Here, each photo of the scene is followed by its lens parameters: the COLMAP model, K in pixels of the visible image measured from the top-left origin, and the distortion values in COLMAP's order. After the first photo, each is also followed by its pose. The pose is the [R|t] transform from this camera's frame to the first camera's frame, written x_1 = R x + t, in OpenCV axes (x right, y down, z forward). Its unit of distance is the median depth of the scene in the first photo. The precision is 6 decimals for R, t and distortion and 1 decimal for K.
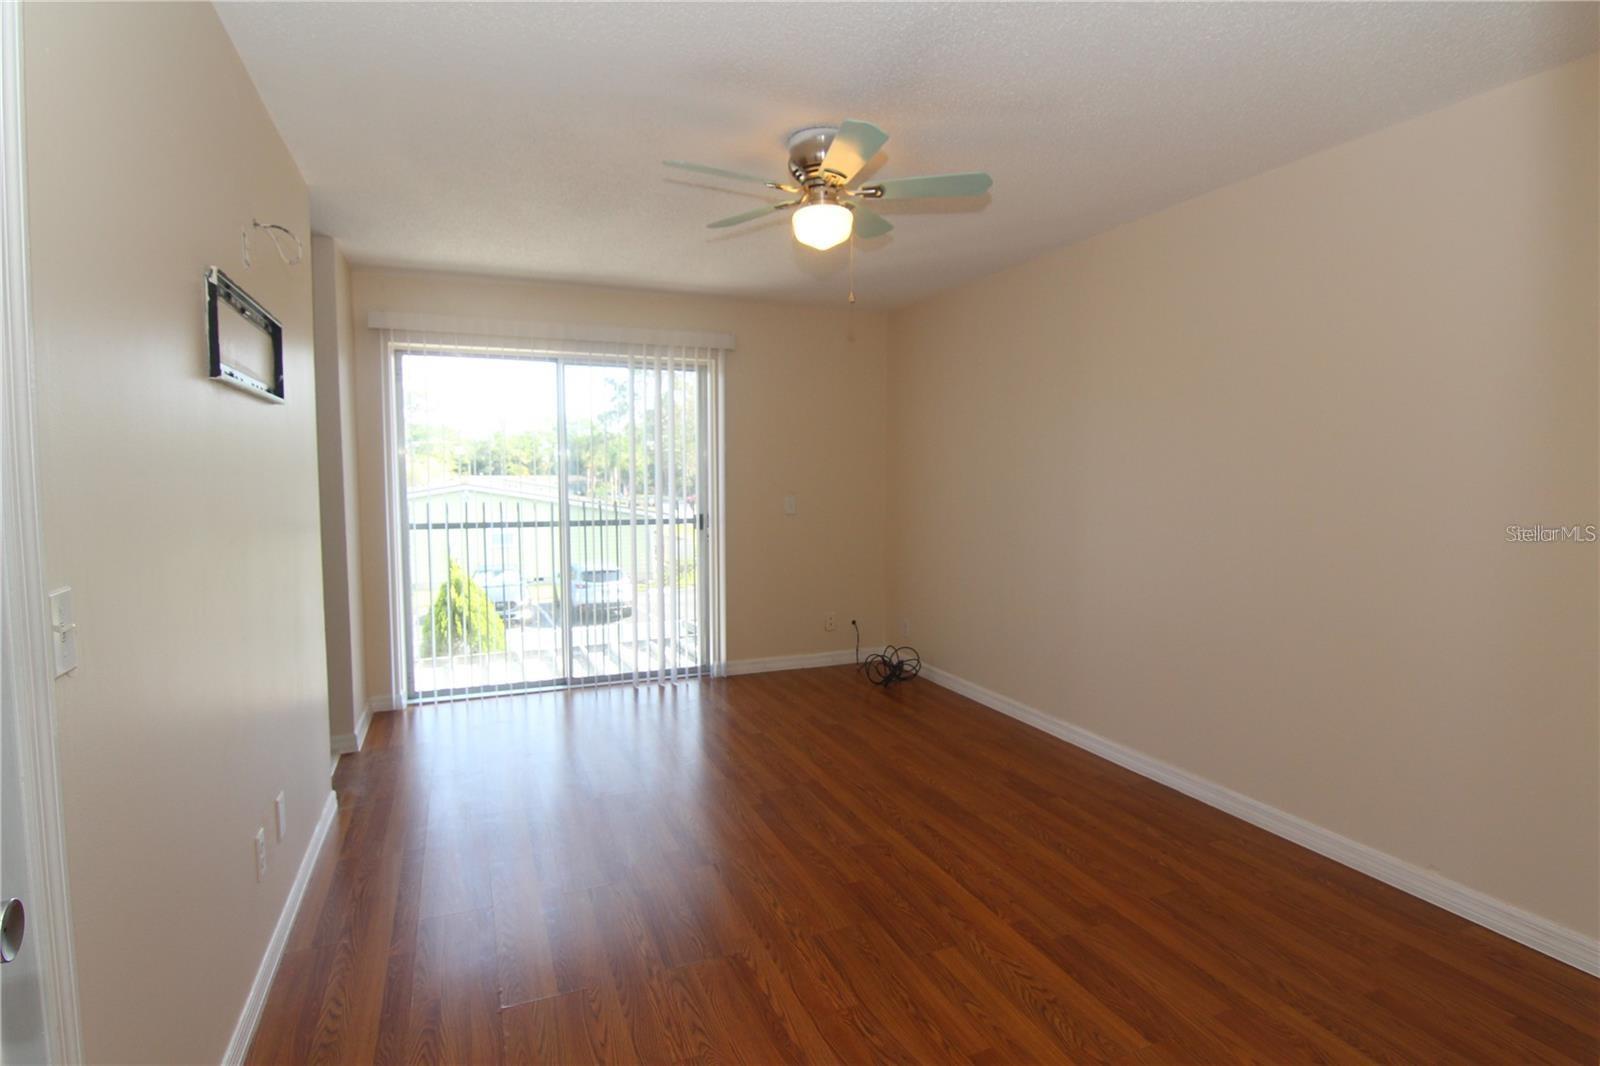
lens RADIAL K [[806.6, 0, 802.4], [0, 806.6, 535.5], [0, 0, 1]] dist [-0.001404, -0.016507]
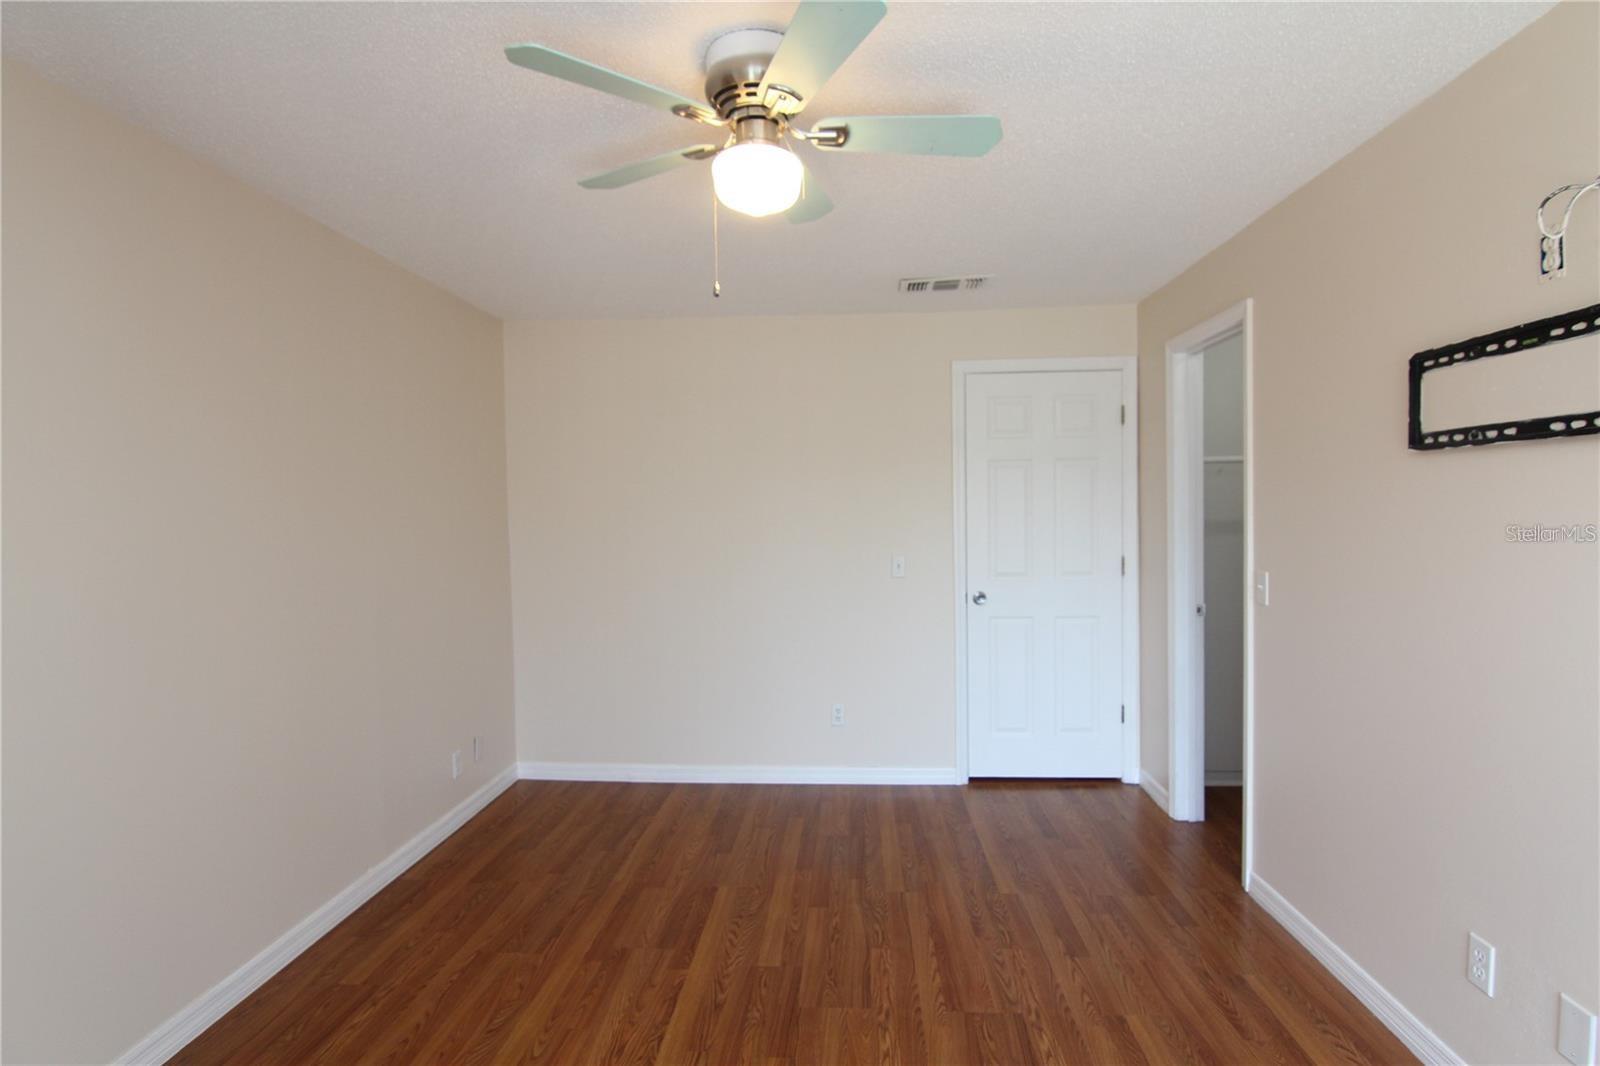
lens RADIAL K [[806.6, 0, 802.4], [0, 806.6, 535.5], [0, 0, 1]] dist [-0.001404, -0.016507]
pose [[-0.895271, -0.001956, 0.445518, -0.363359], [0.047903, 0.993771, 0.100624, -0.186208], [-0.442939, 0.111427, -0.889600, 1.911485]]
